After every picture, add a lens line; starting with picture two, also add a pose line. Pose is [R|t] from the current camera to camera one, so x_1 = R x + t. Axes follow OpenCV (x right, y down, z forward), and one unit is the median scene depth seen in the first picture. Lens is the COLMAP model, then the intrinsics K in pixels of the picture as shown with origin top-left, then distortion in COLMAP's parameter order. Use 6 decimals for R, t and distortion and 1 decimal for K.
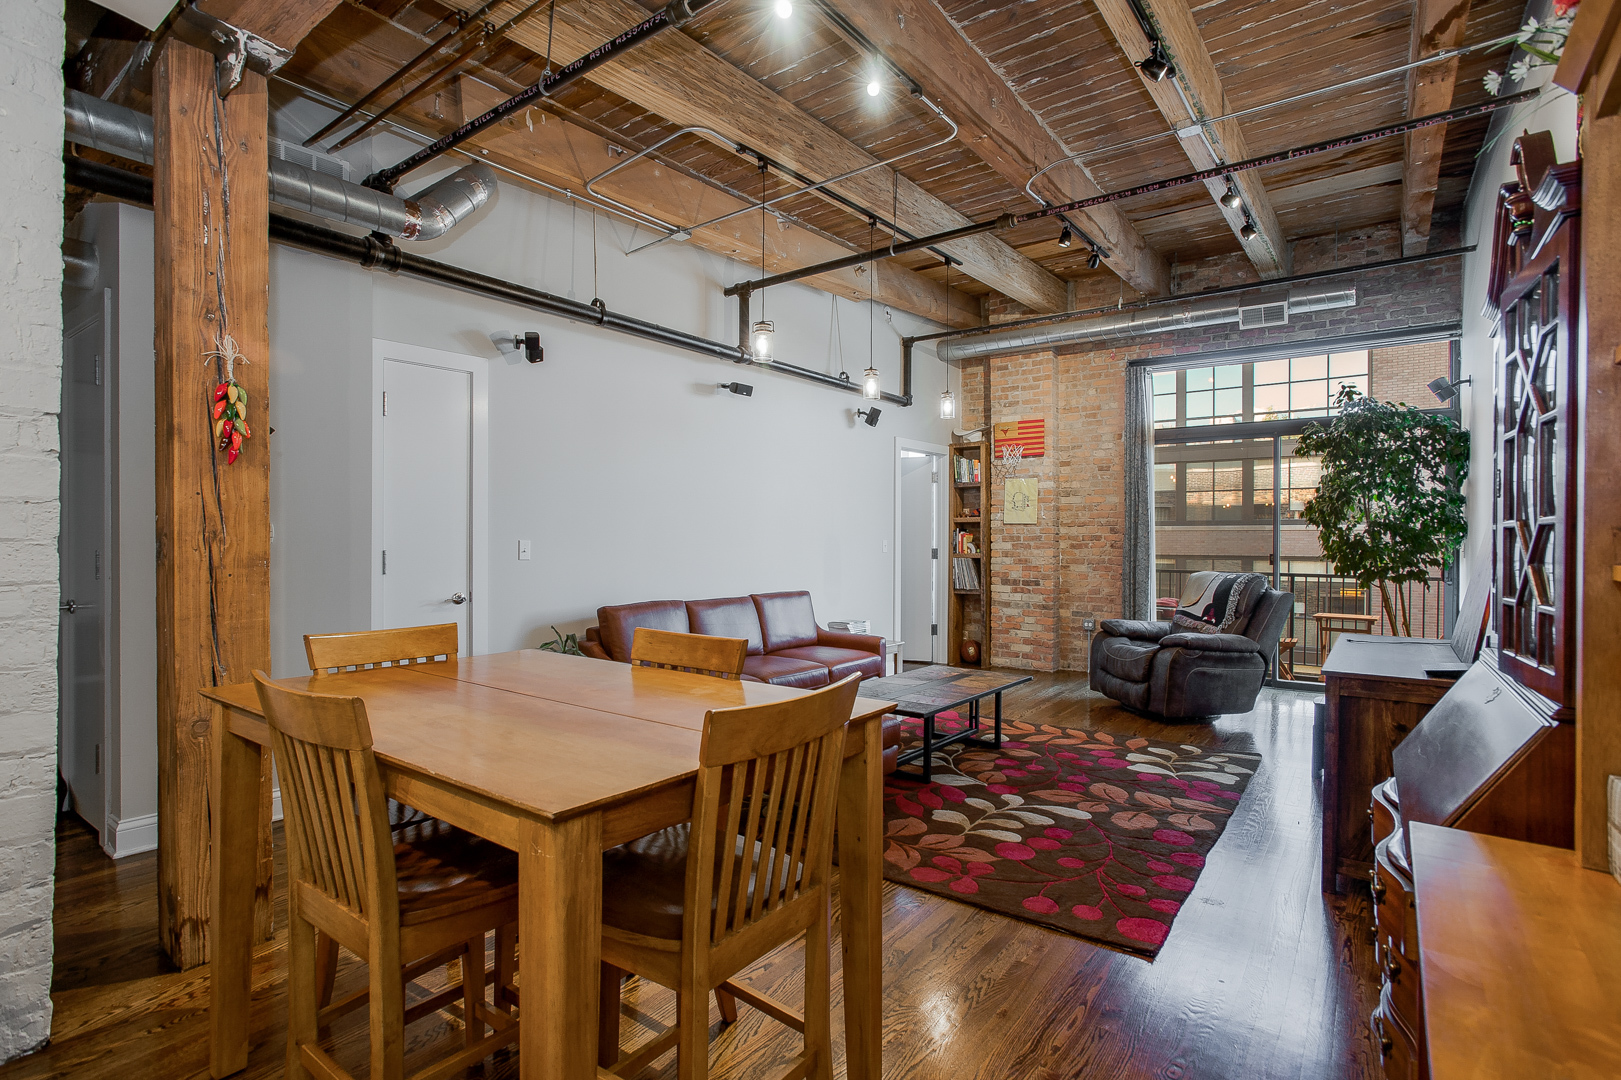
lens RADIAL K [[784.0, 0, 816.7], [0, 784.0, 555.4], [0, 0, 1]] dist [-0.025696, 0.012625]
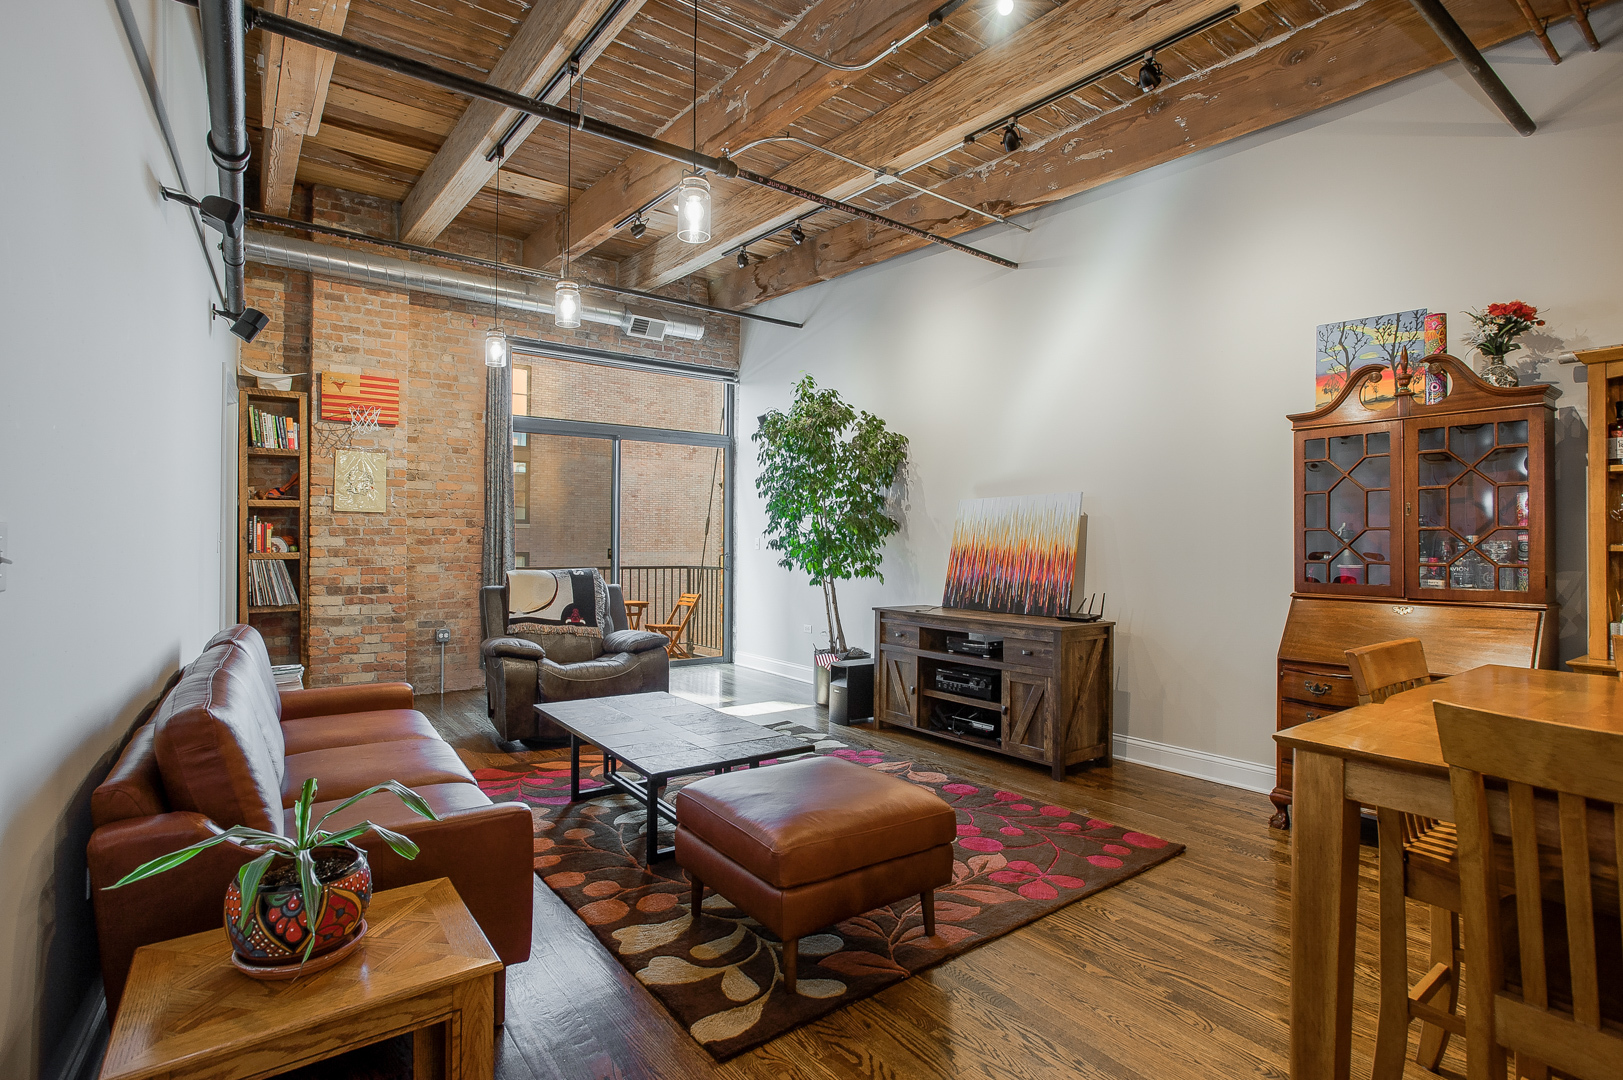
lens RADIAL K [[785.0, 0, 794.1], [0, 785.0, 538.9], [0, 0, 1]] dist [-0.025696, 0.012625]
pose [[0.305150, 0.002264, 0.952301, -0.562548], [0.013284, 0.999890, -0.006634, -0.007379], [-0.952212, 0.014675, 0.305087, 0.660764]]
